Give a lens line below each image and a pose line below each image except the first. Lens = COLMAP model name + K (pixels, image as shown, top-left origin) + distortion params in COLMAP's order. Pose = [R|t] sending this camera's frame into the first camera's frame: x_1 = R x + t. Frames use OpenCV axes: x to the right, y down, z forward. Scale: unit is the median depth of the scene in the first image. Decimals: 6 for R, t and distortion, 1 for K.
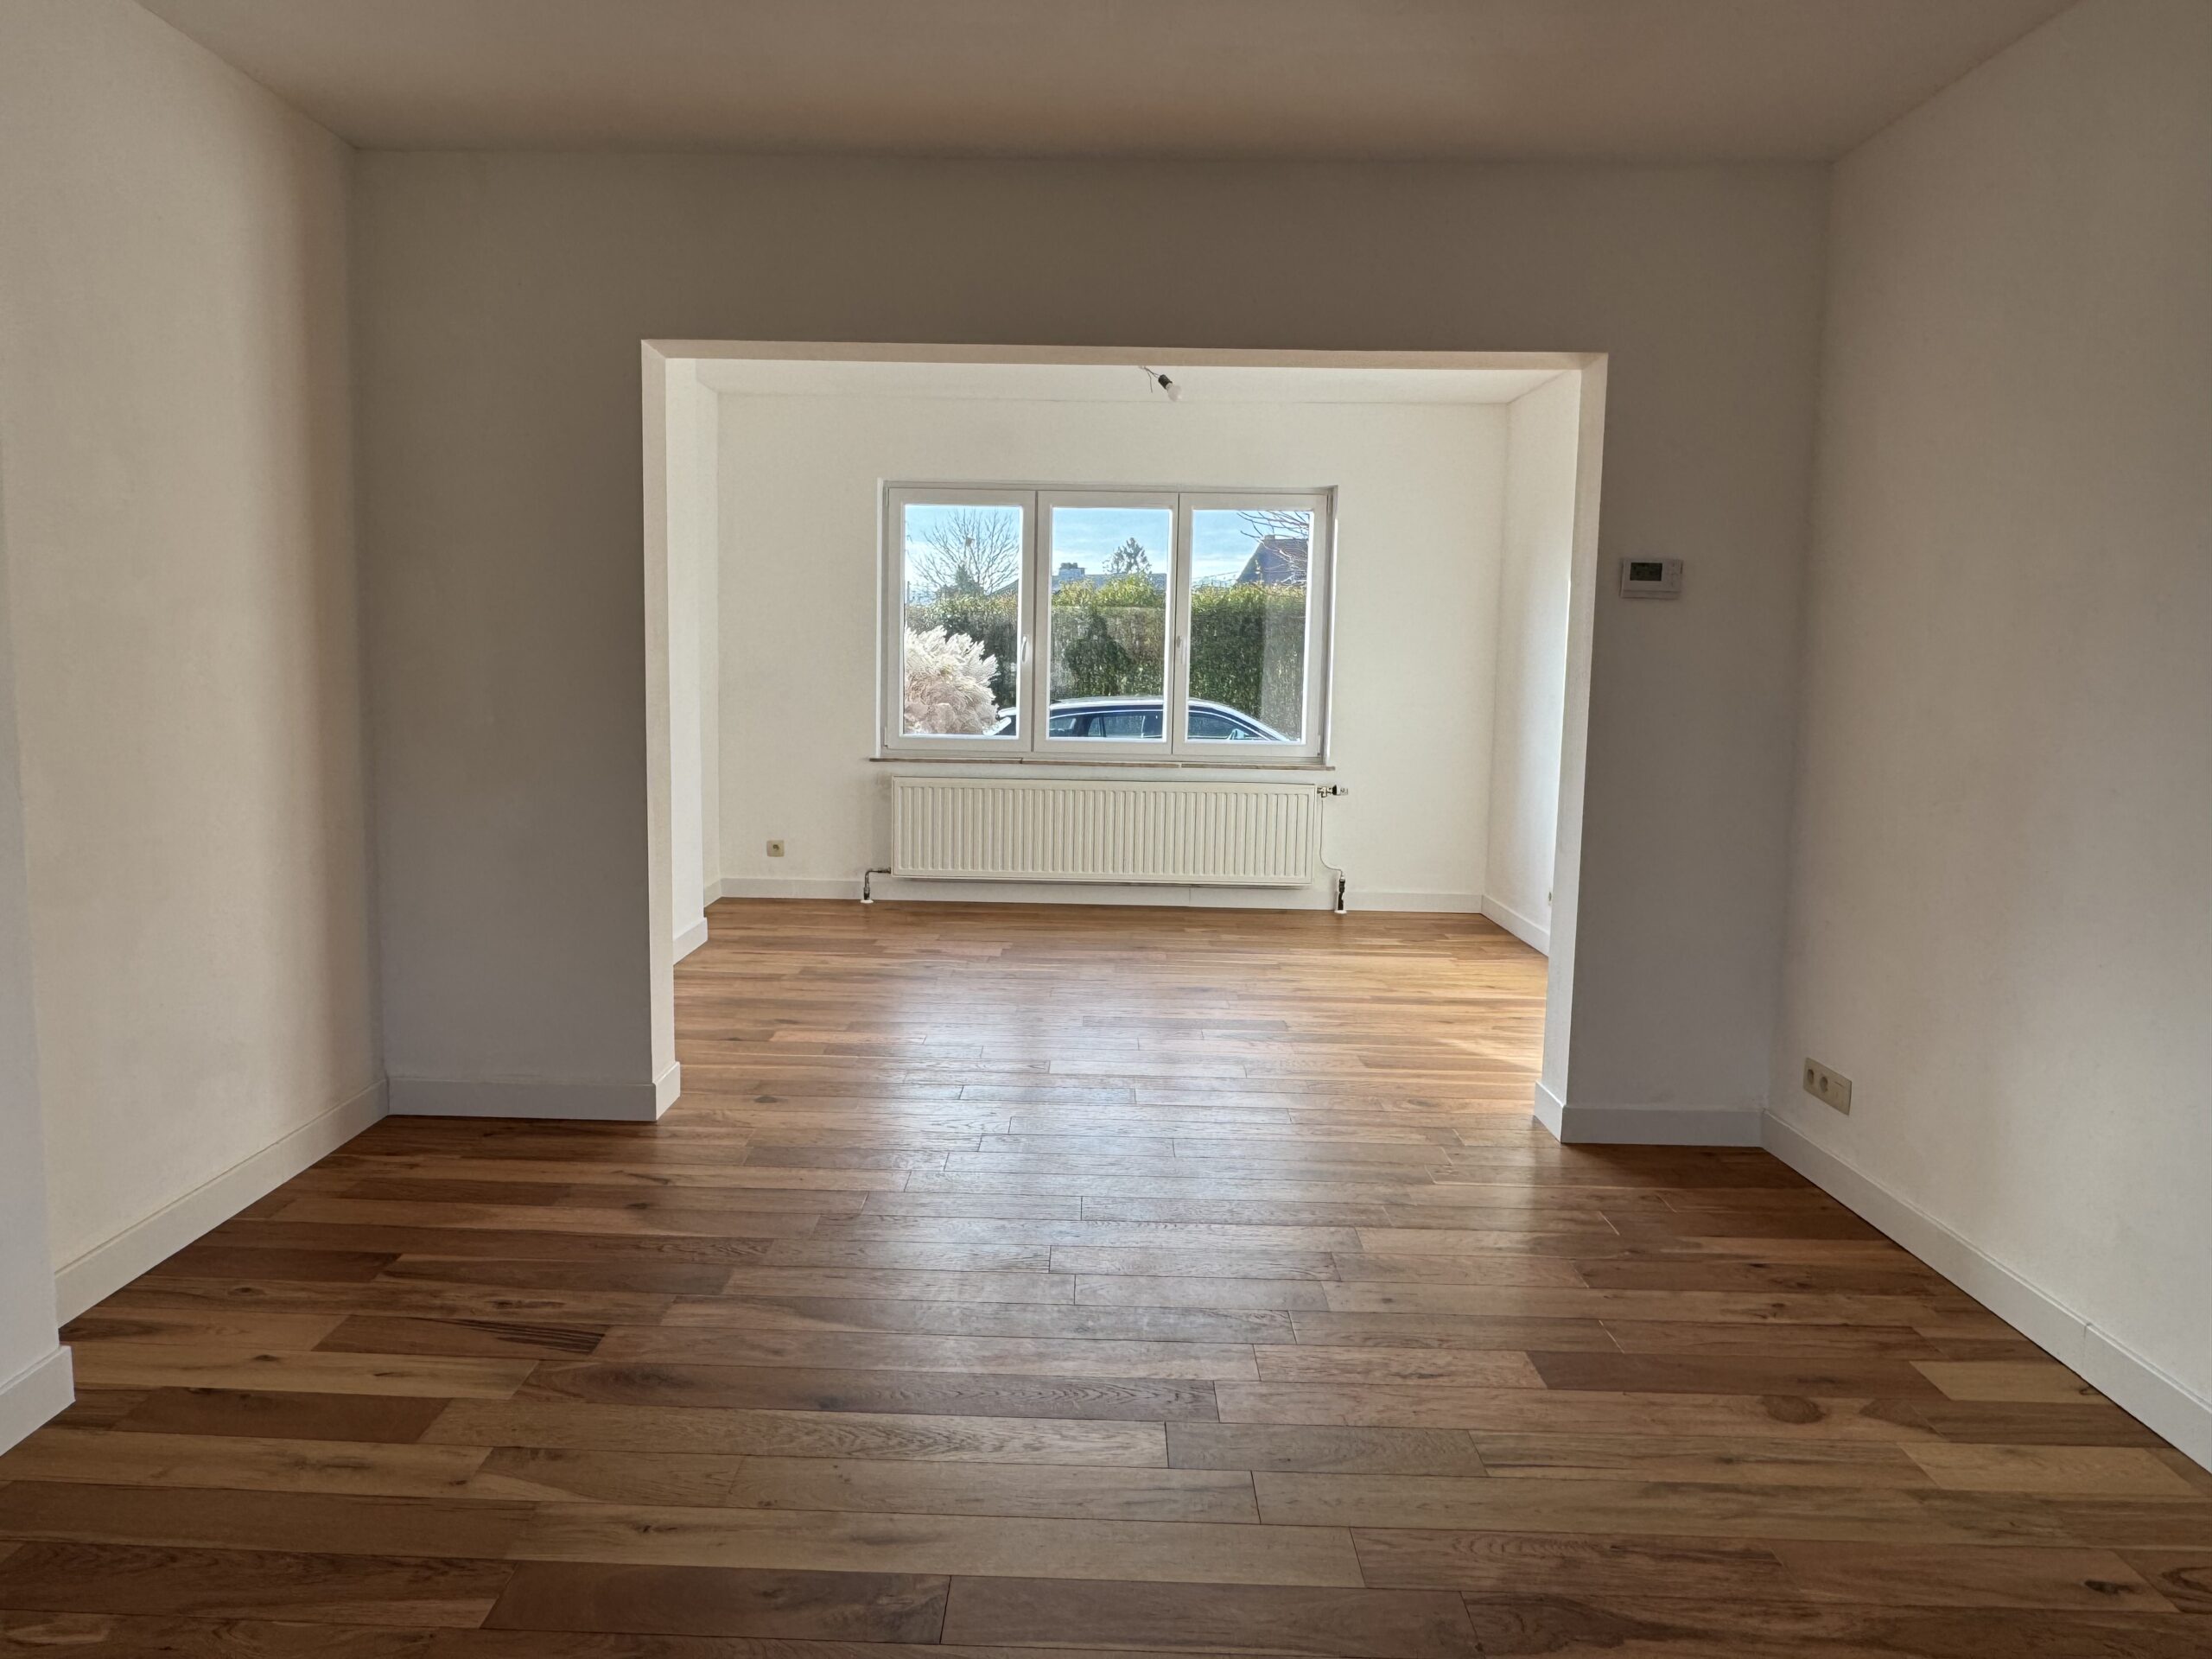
lens RADIAL K [[1547.0, 0, 1104.3], [0, 1547.0, 835.5], [0, 0, 1]] dist [-0.004651, 0.003104]
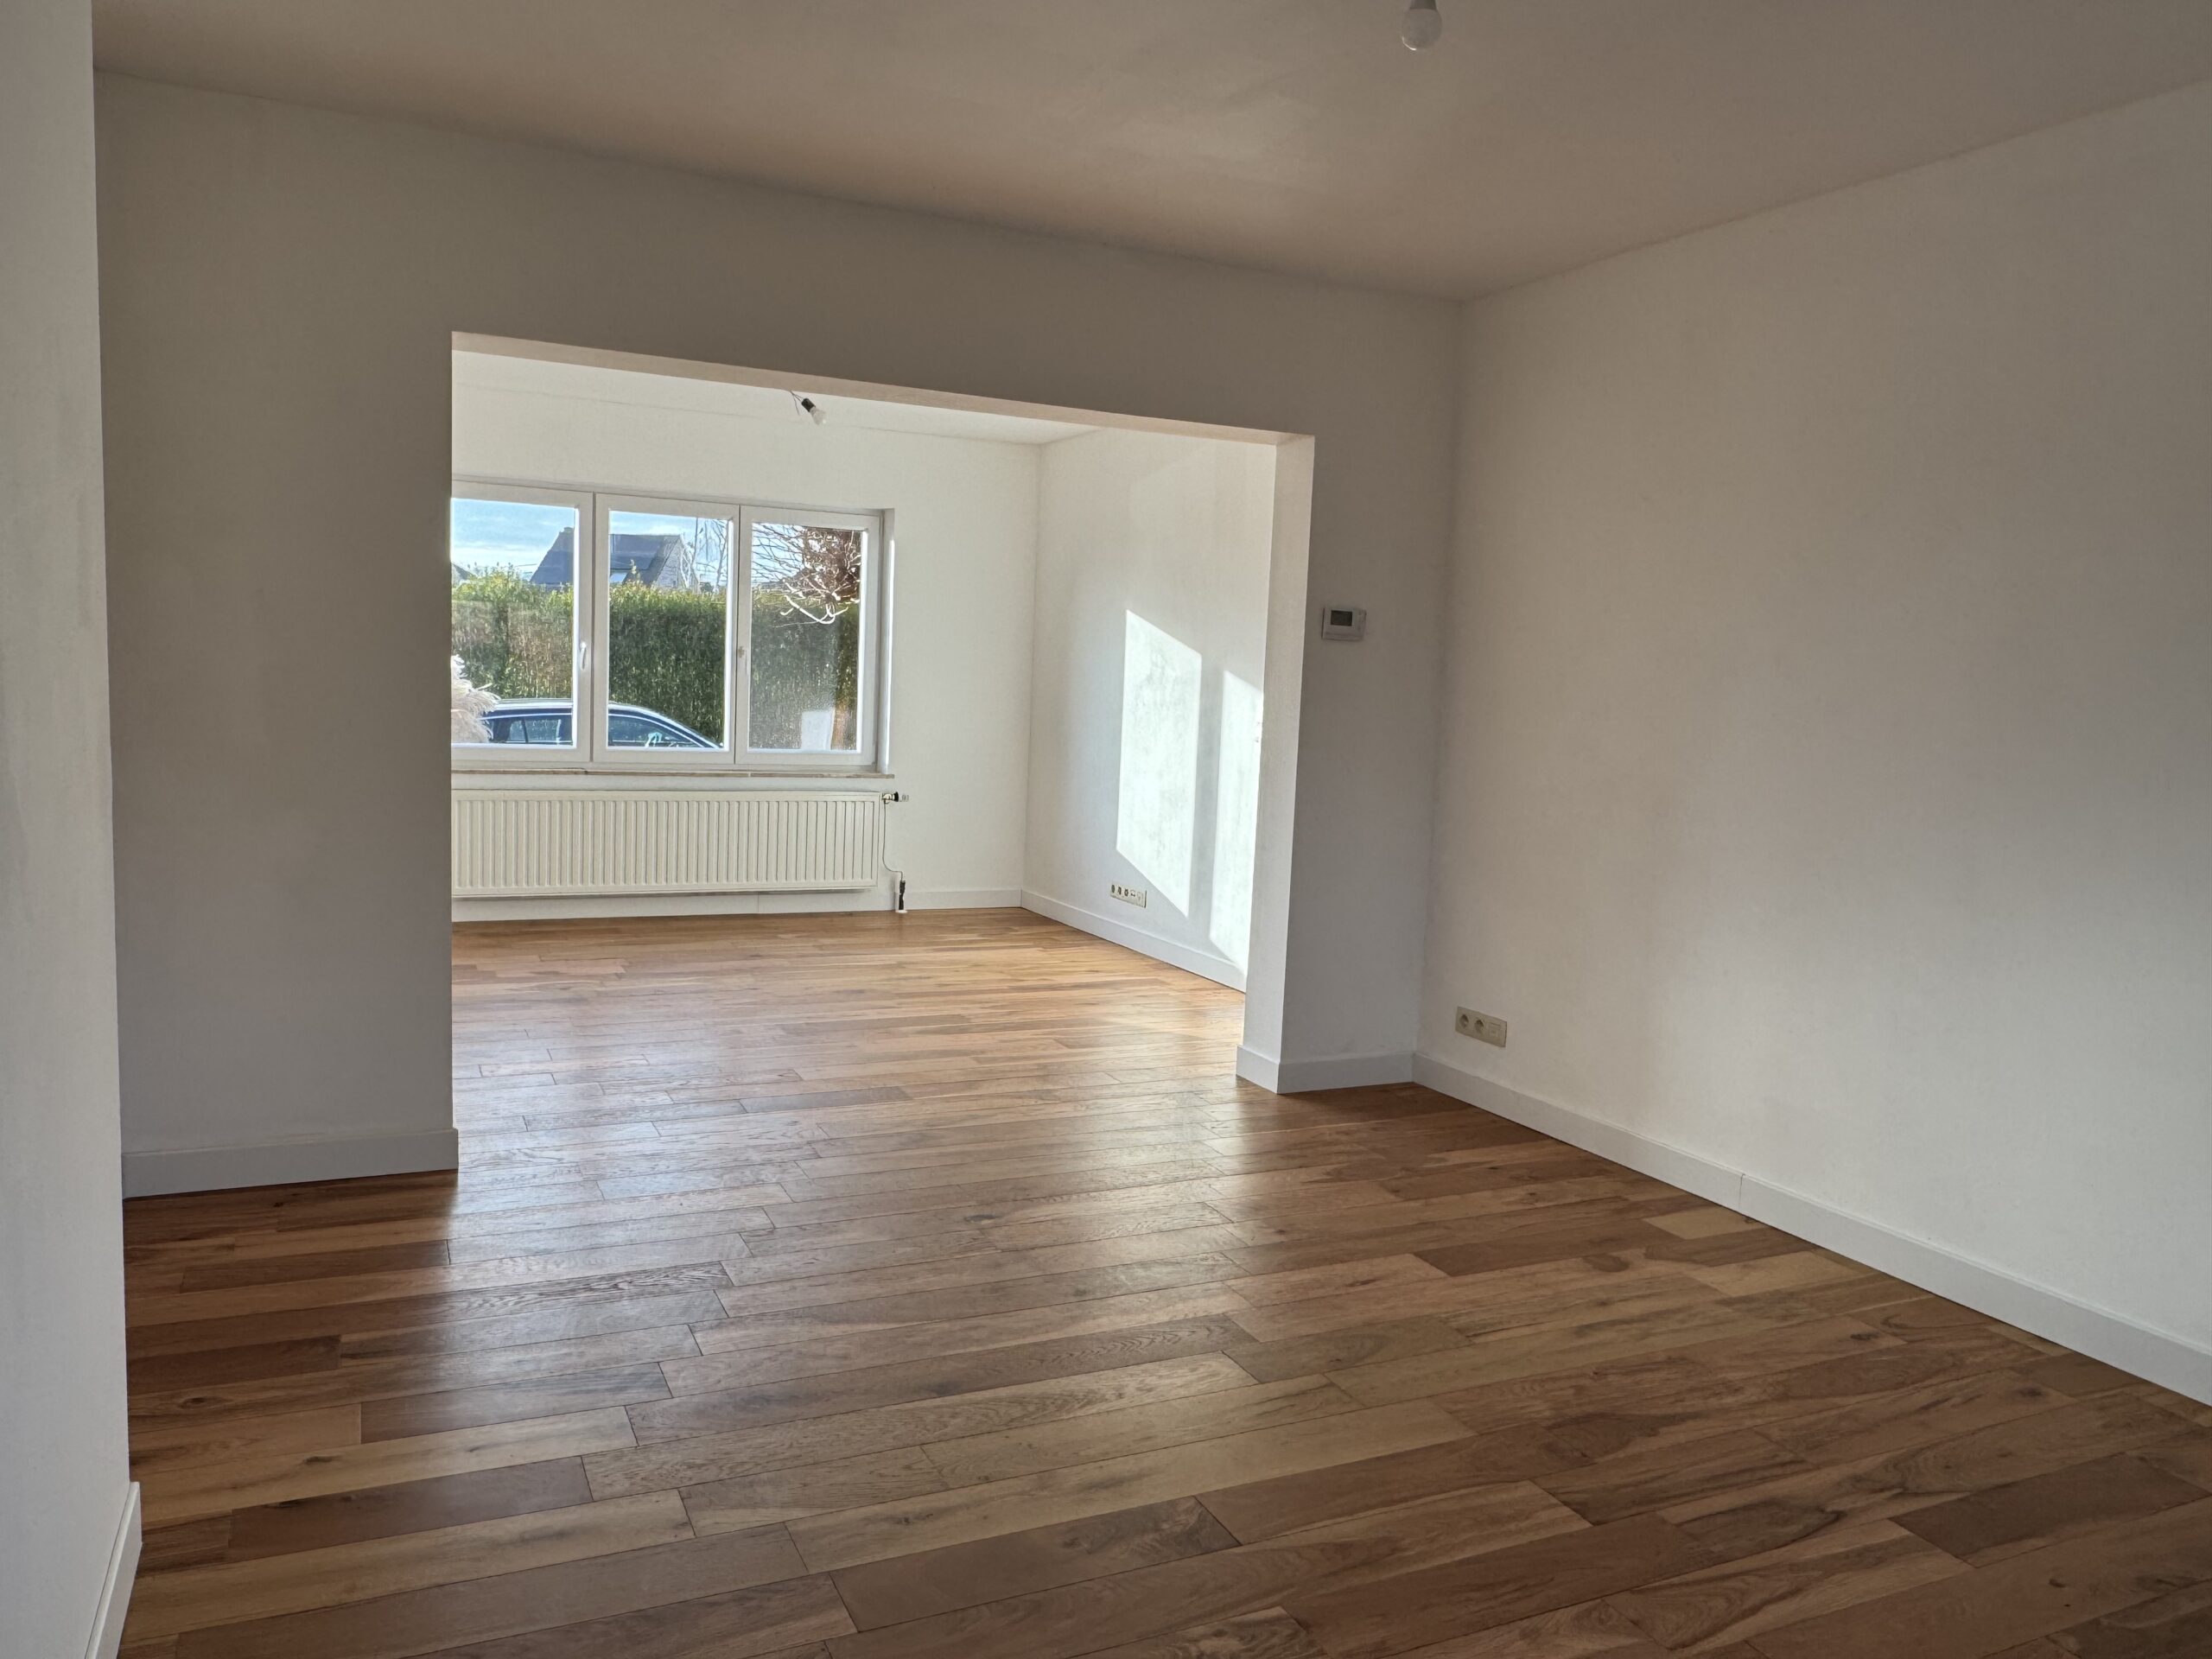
lens RADIAL K [[1547.0, 0, 1067.9], [0, 1547.0, 818.8], [0, 0, 1]] dist [-0.004651, 0.003104]
pose [[0.897825, -0.021534, 0.439825, -0.387201], [0.025928, 0.999656, -0.003986, -0.013017], [-0.439587, 0.014983, 0.898075, 0.000153]]
